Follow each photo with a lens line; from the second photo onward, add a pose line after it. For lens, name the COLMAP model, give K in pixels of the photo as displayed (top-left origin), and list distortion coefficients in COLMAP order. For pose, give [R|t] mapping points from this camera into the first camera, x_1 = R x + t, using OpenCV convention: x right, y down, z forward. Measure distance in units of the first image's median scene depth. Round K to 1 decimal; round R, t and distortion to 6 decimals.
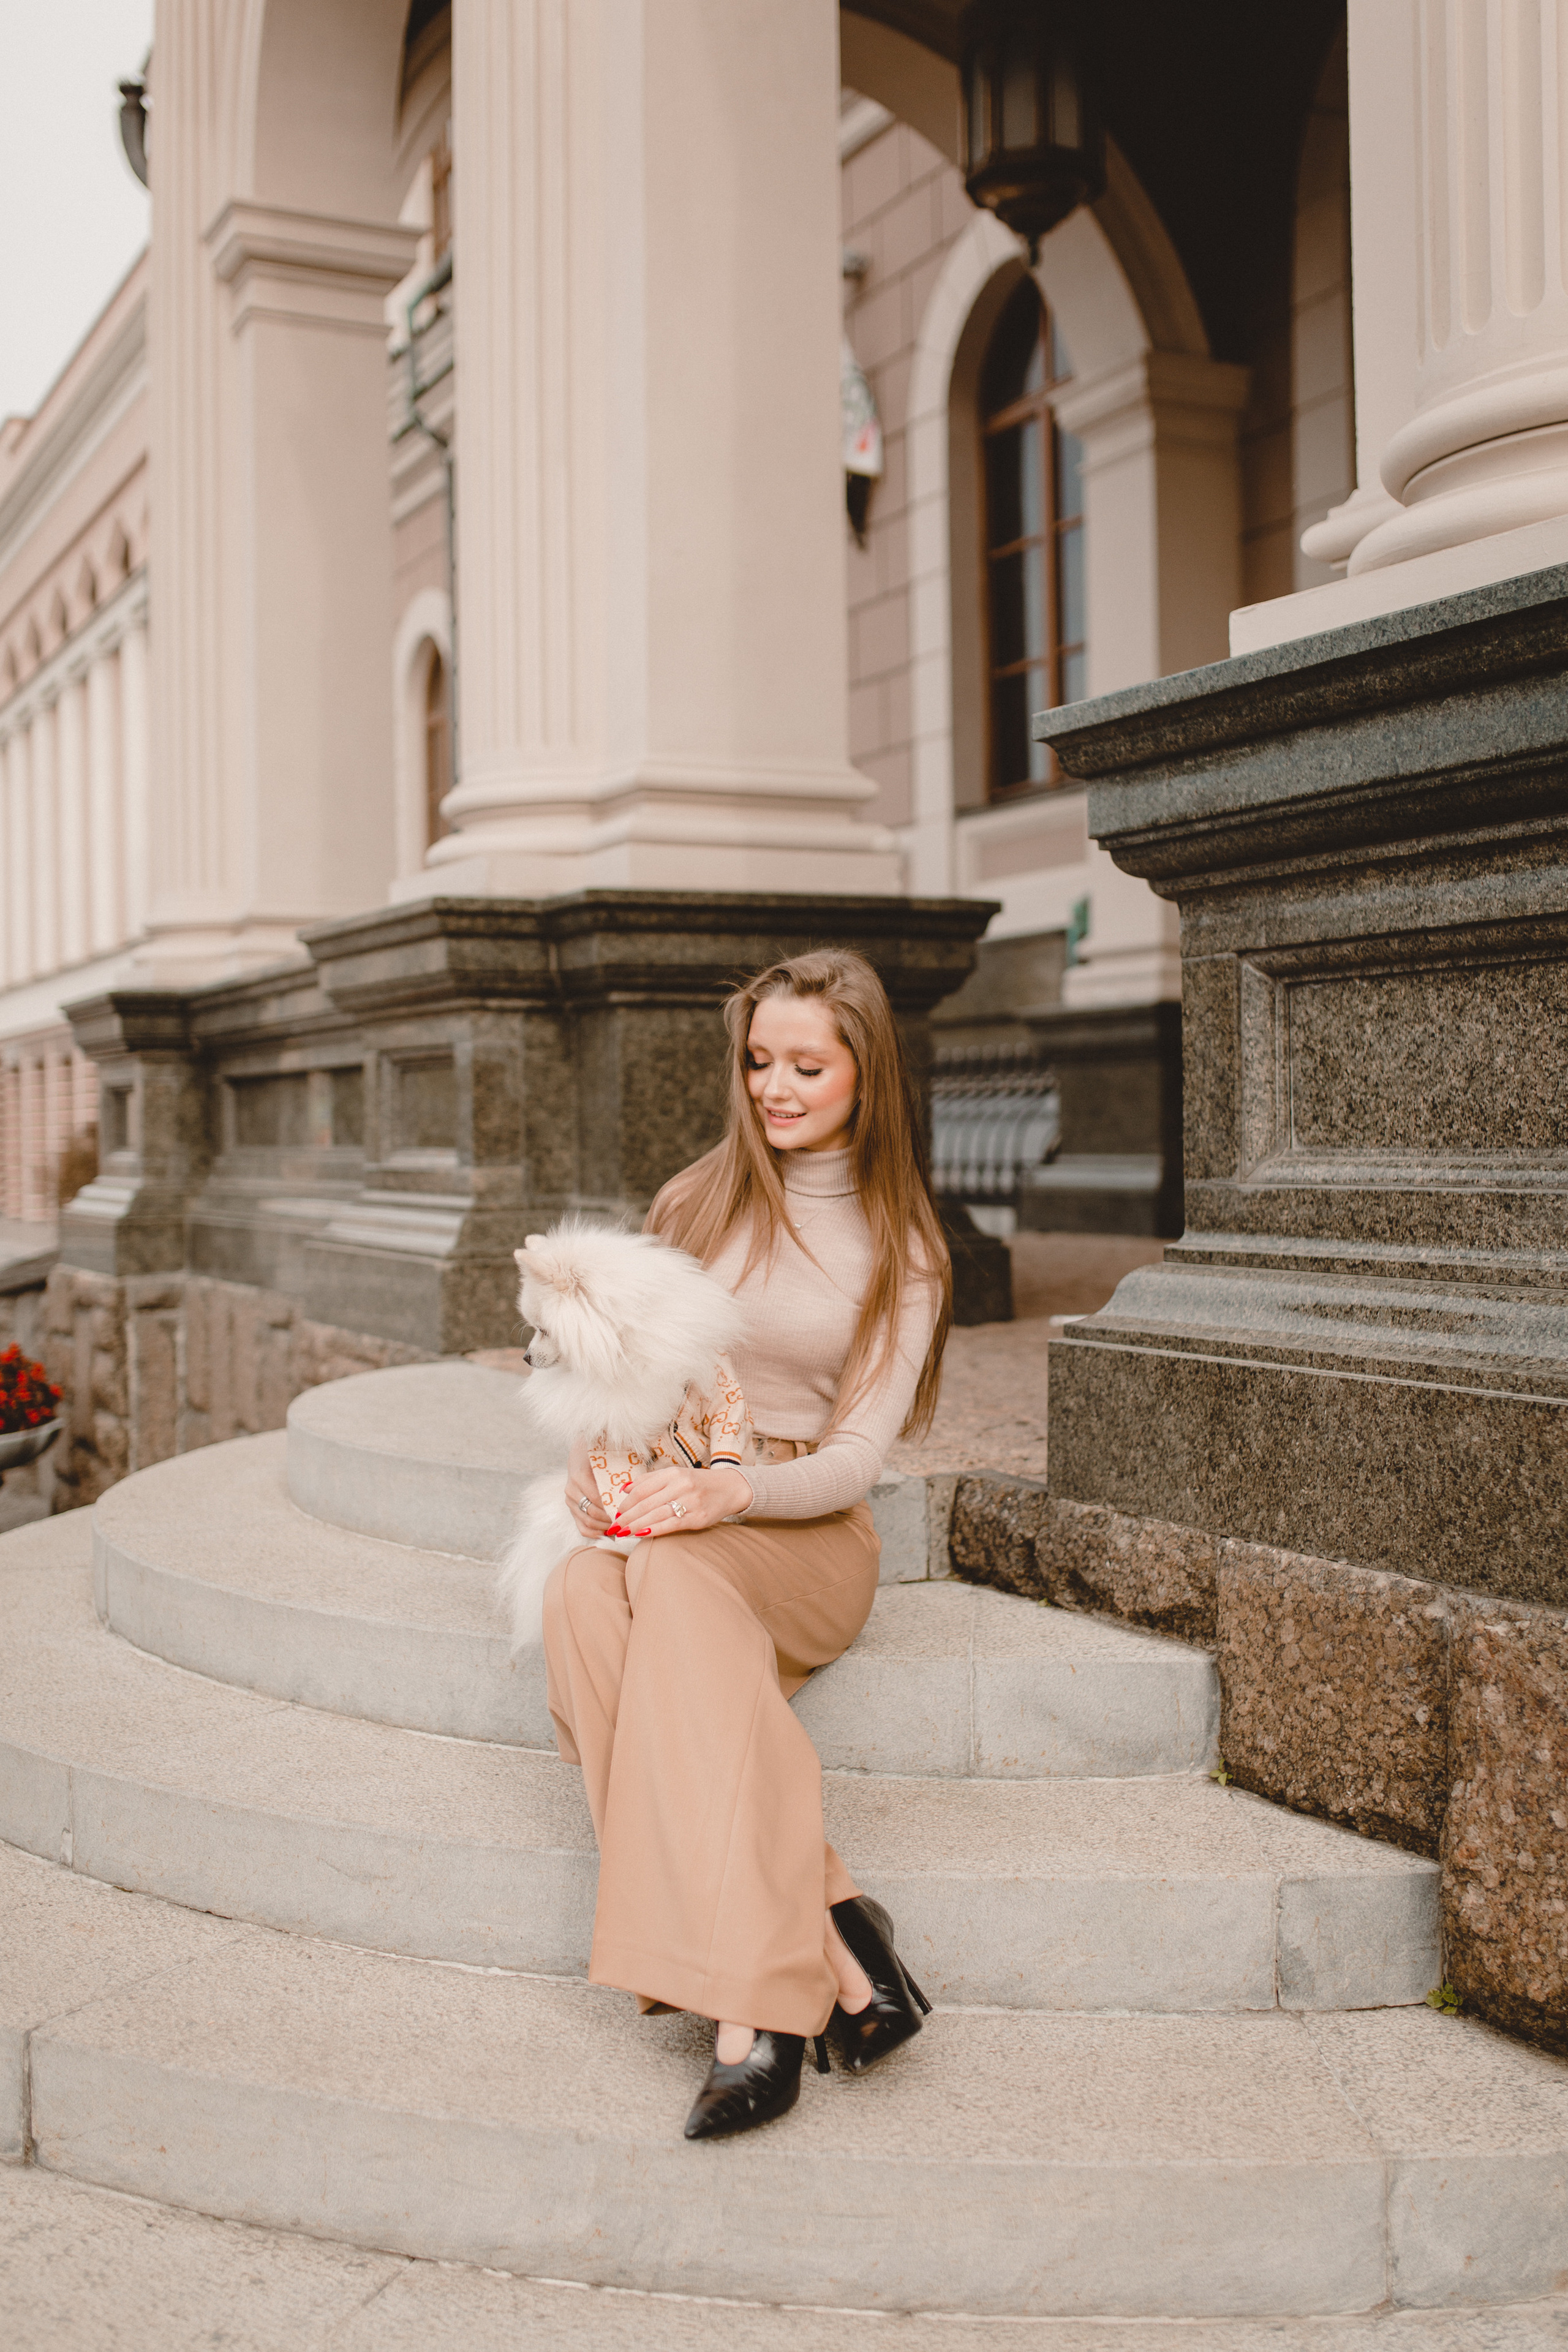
lens RADIAL K [[2398.6, 0, 825.3], [0, 2398.6, 1113.4], [0, 0, 1]] dist [-0.001714, 0.010945]
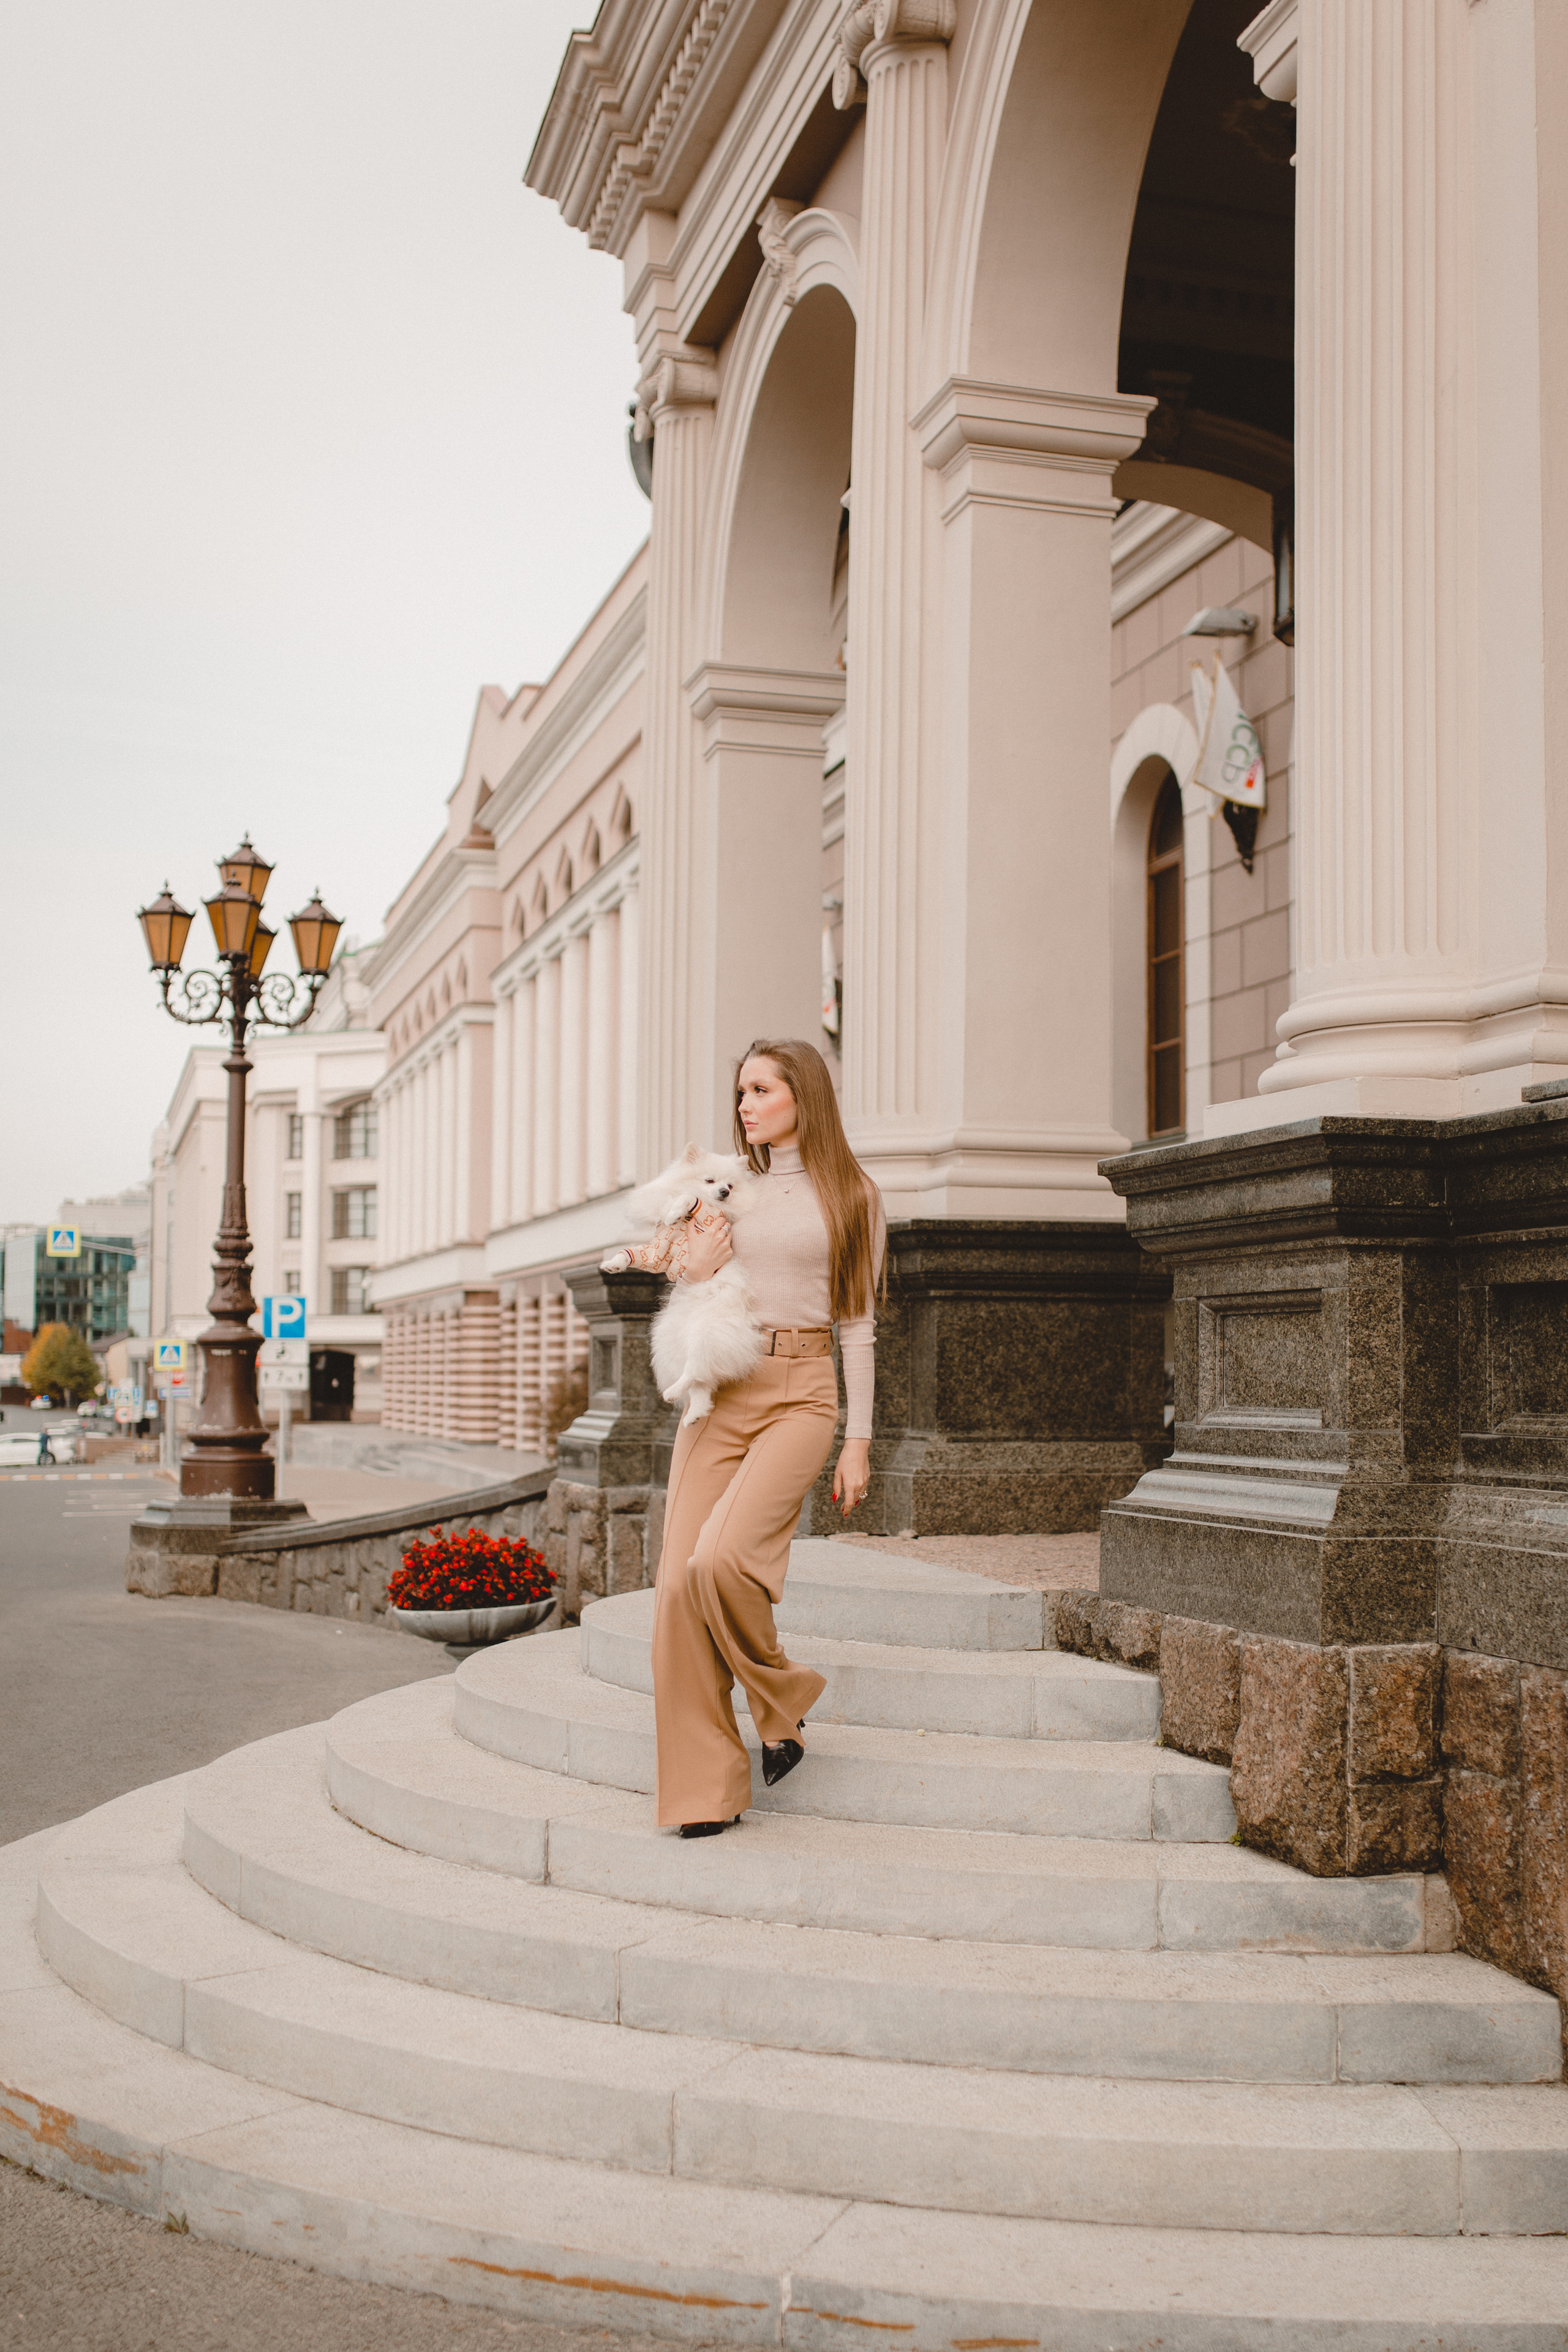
lens RADIAL K [[2563.8, 0, 876.7], [0, 2563.8, 1234.2], [0, 0, 1]] dist [-0.004711, 0.011533]
pose [[0.983263, 0.011076, -0.181855, 0.270649], [-0.019754, 0.998747, -0.045982, -0.019652], [0.181118, 0.048805, 0.982250, -0.902406]]
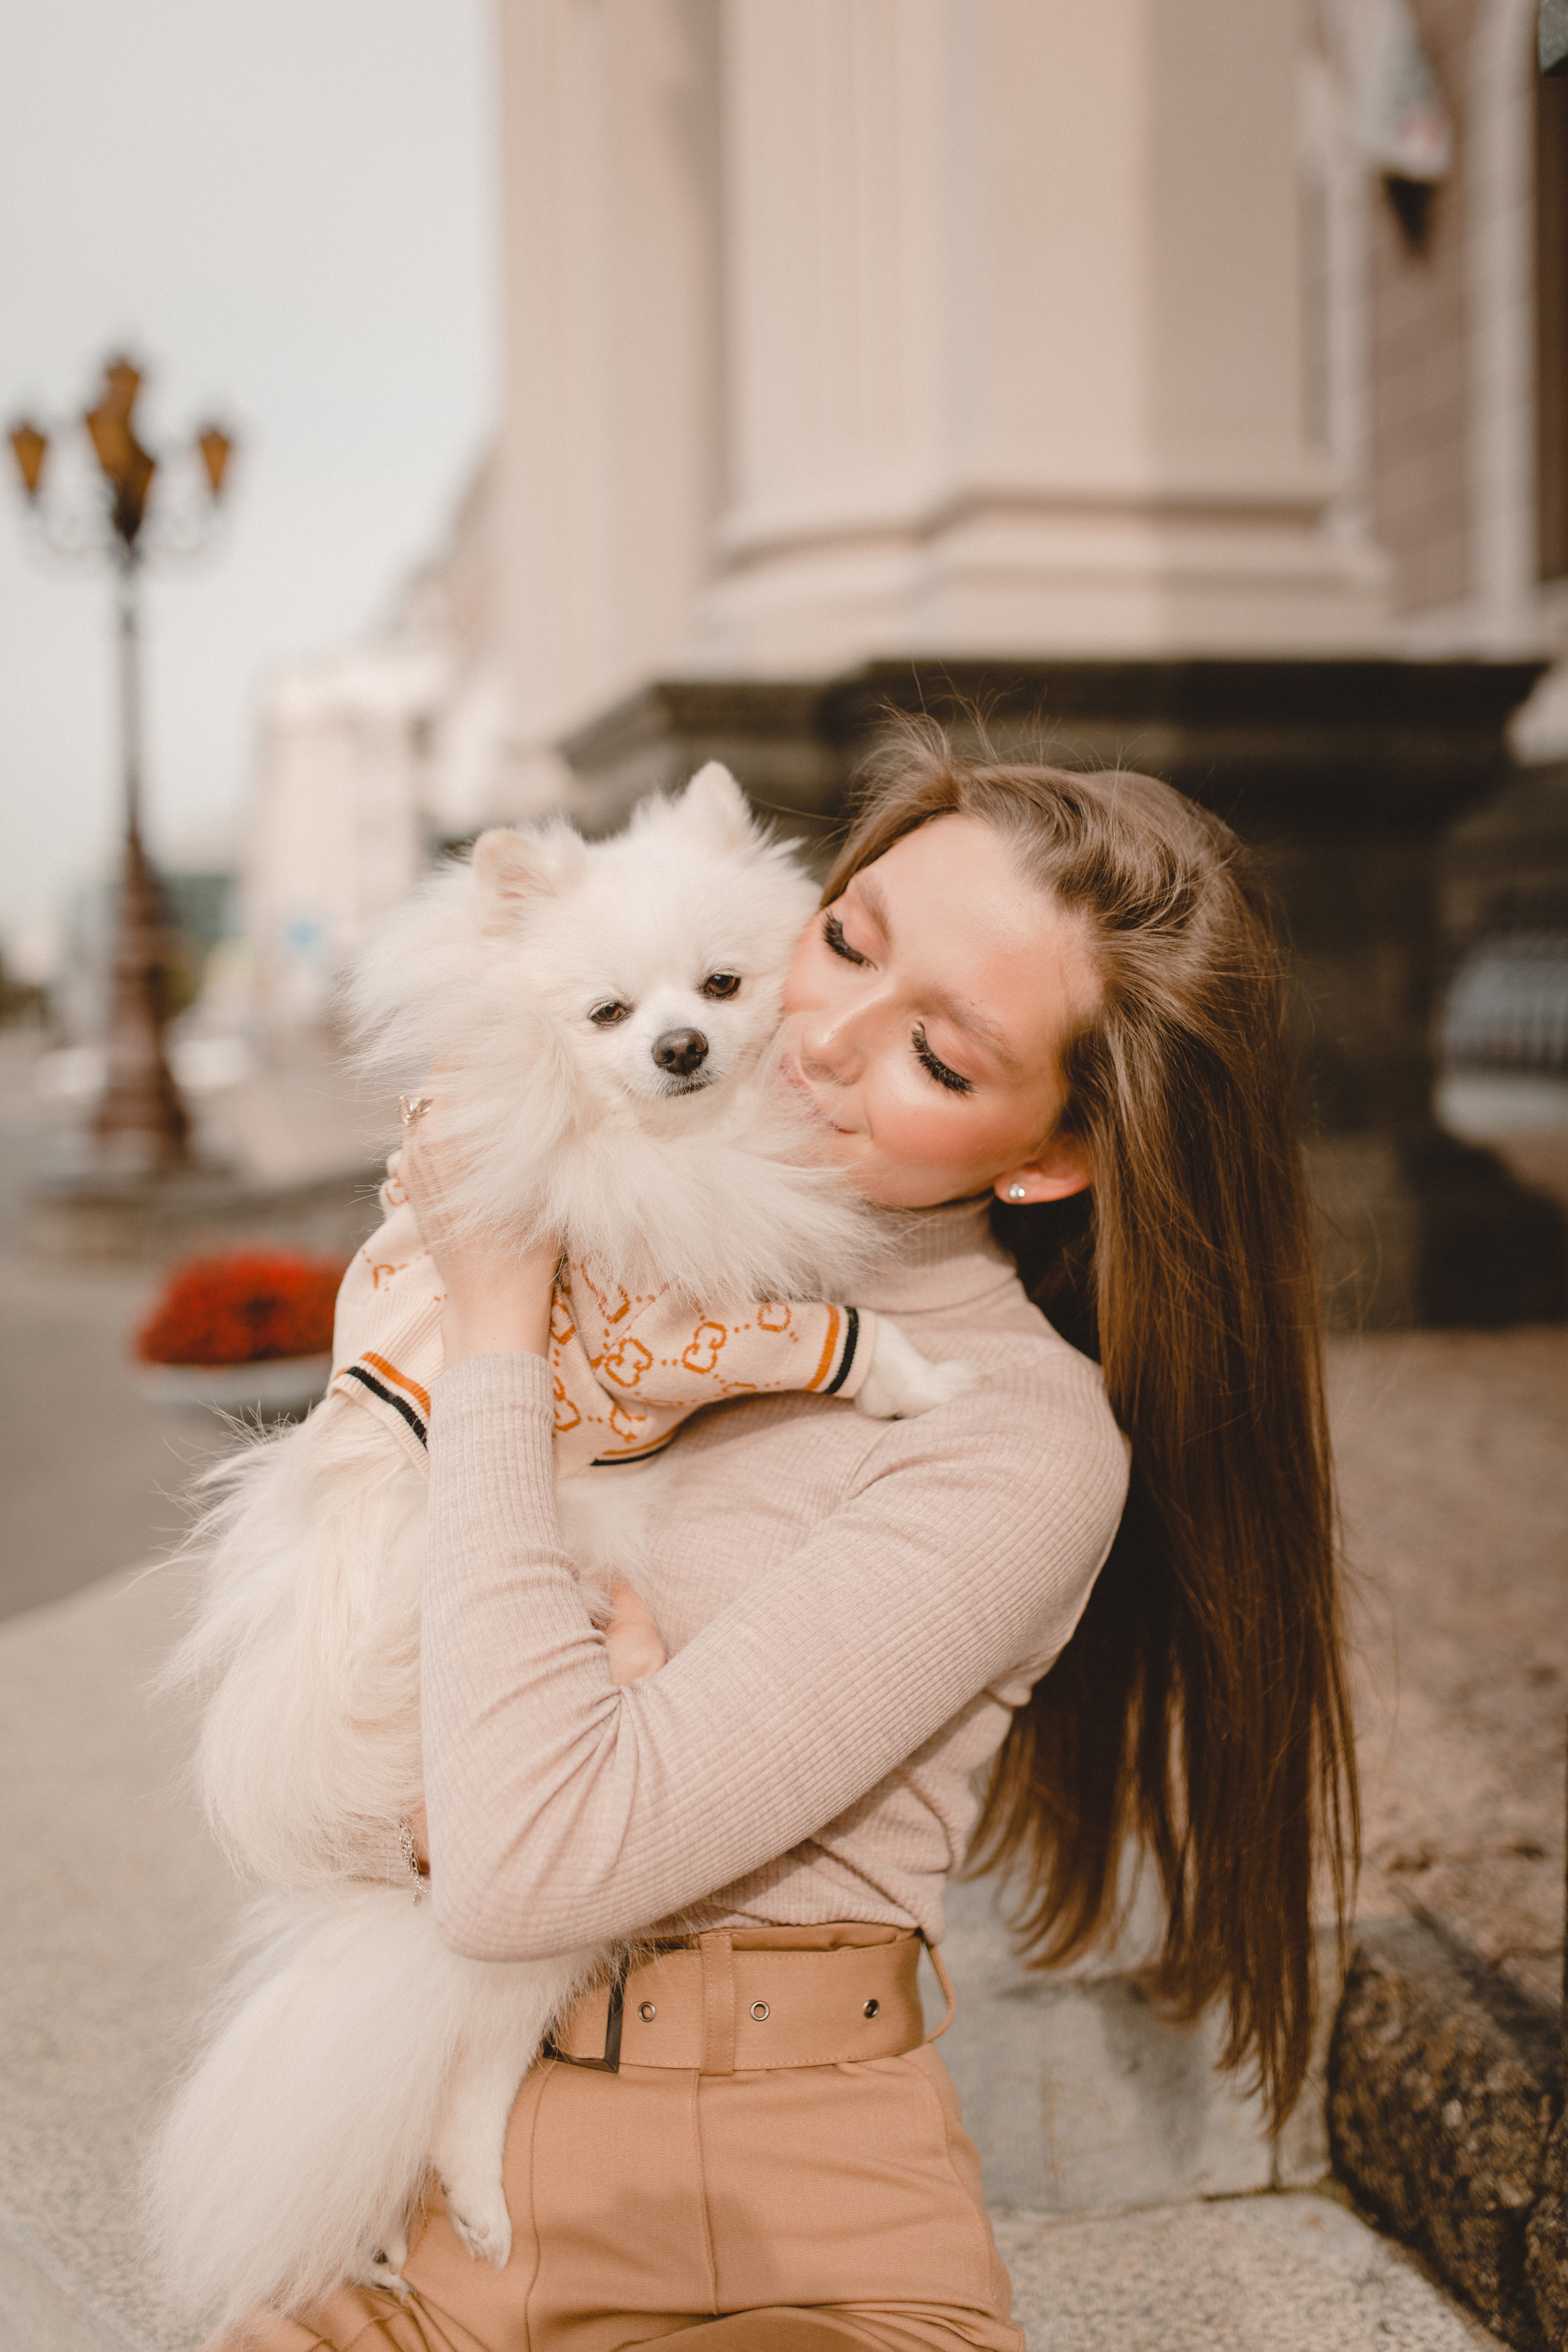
lens RADIAL K [[2398.6, 0, 825.3], [0, 2398.6, 1113.4], [0, 0, 1]] dist [-0.001714, 0.010945]
pose [[0.971415, 0.009985, -0.237178, 0.067200], [0.006320, 0.997673, 0.067887, -0.024033], [0.237304, -0.067445, 0.969091, 0.610883]]
